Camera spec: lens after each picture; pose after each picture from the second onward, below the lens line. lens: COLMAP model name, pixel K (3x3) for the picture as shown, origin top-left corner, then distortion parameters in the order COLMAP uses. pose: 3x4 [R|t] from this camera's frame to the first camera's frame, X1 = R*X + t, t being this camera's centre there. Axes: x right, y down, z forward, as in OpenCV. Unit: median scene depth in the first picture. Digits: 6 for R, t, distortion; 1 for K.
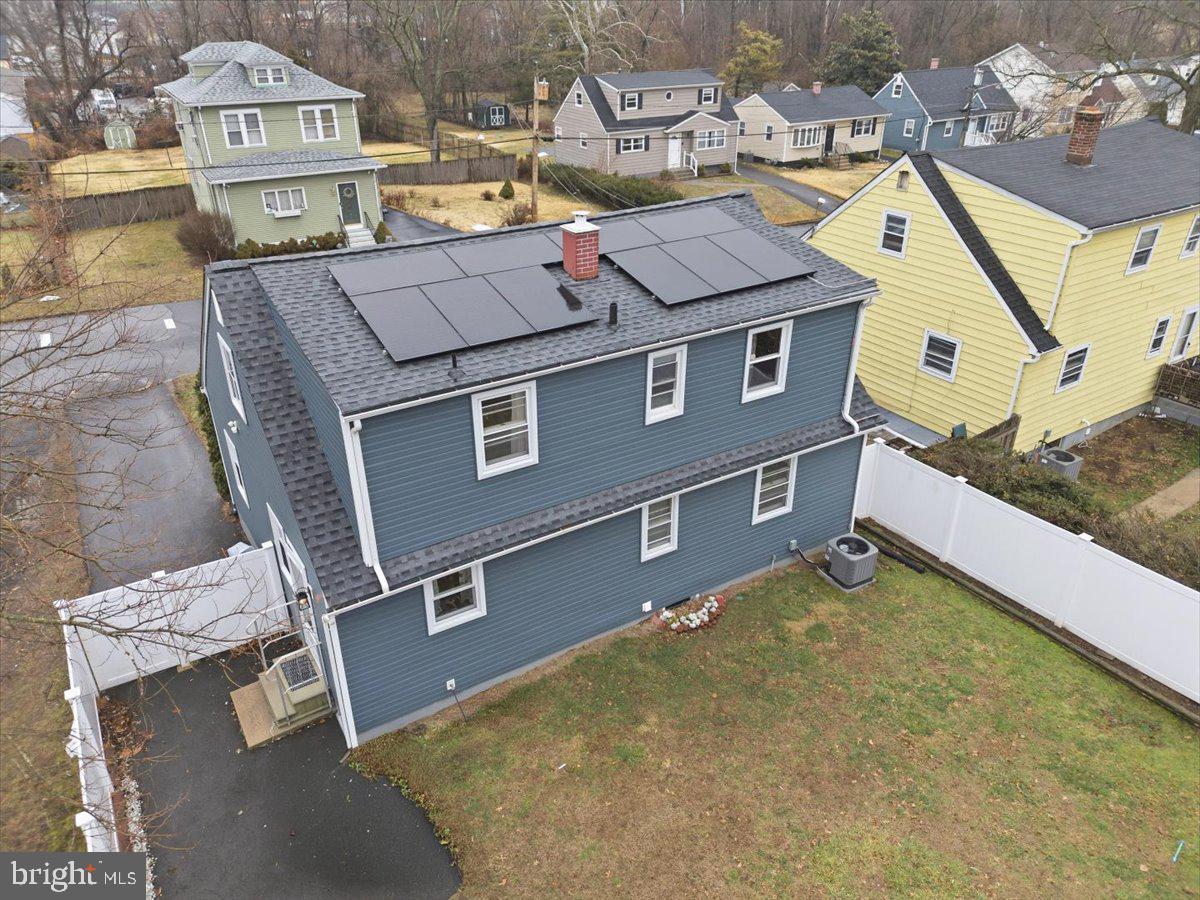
lens RADIAL K [[851.3, 0, 592.3], [0, 851.3, 451.6], [0, 0, 1]] dist [0.066573, -0.055193]
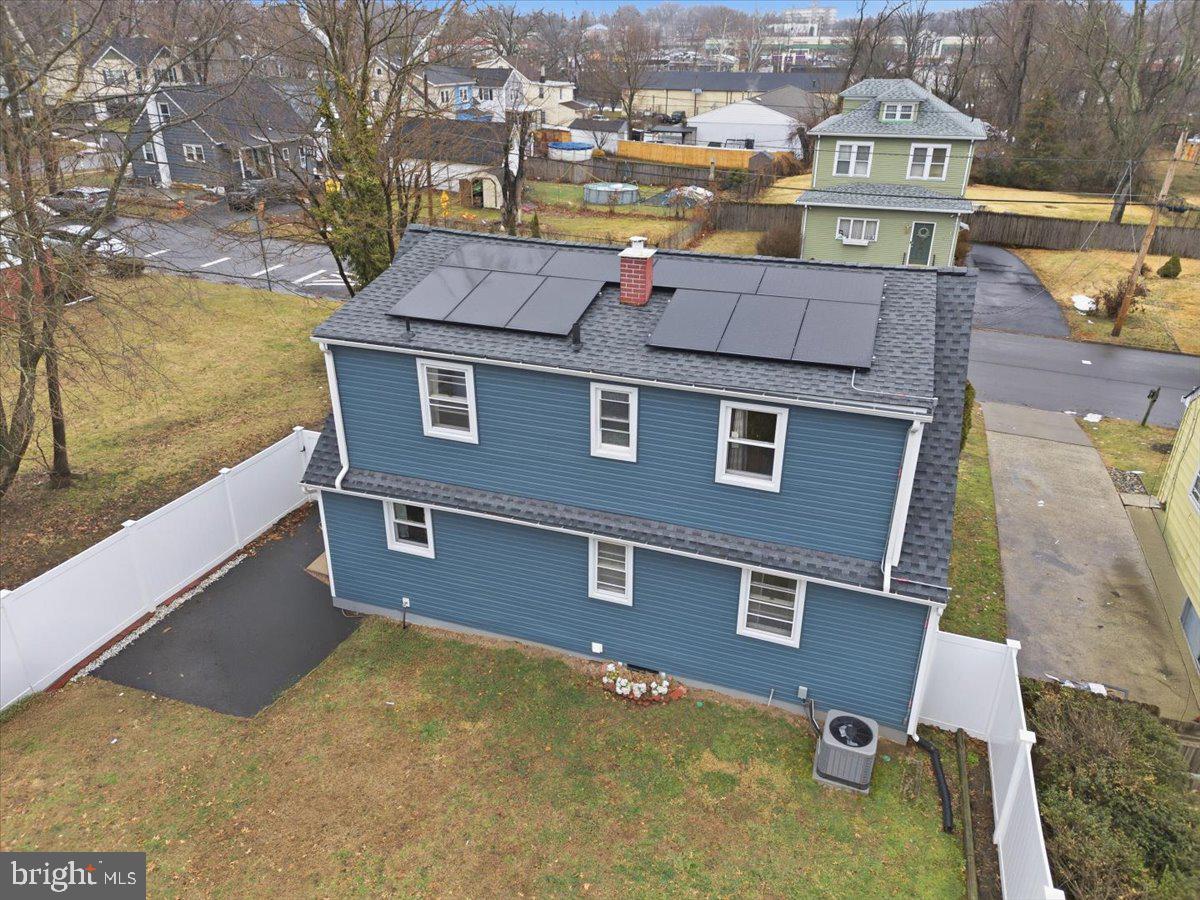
lens RADIAL K [[851.3, 0, 596.3], [0, 851.3, 447.6], [0, 0, 1]] dist [0.066573, -0.055193]
pose [[0.633461, 0.341989, -0.694097, 0.682890], [-0.372829, 0.920933, 0.113494, -0.140486], [0.678030, 0.186885, 0.710879, 0.287208]]
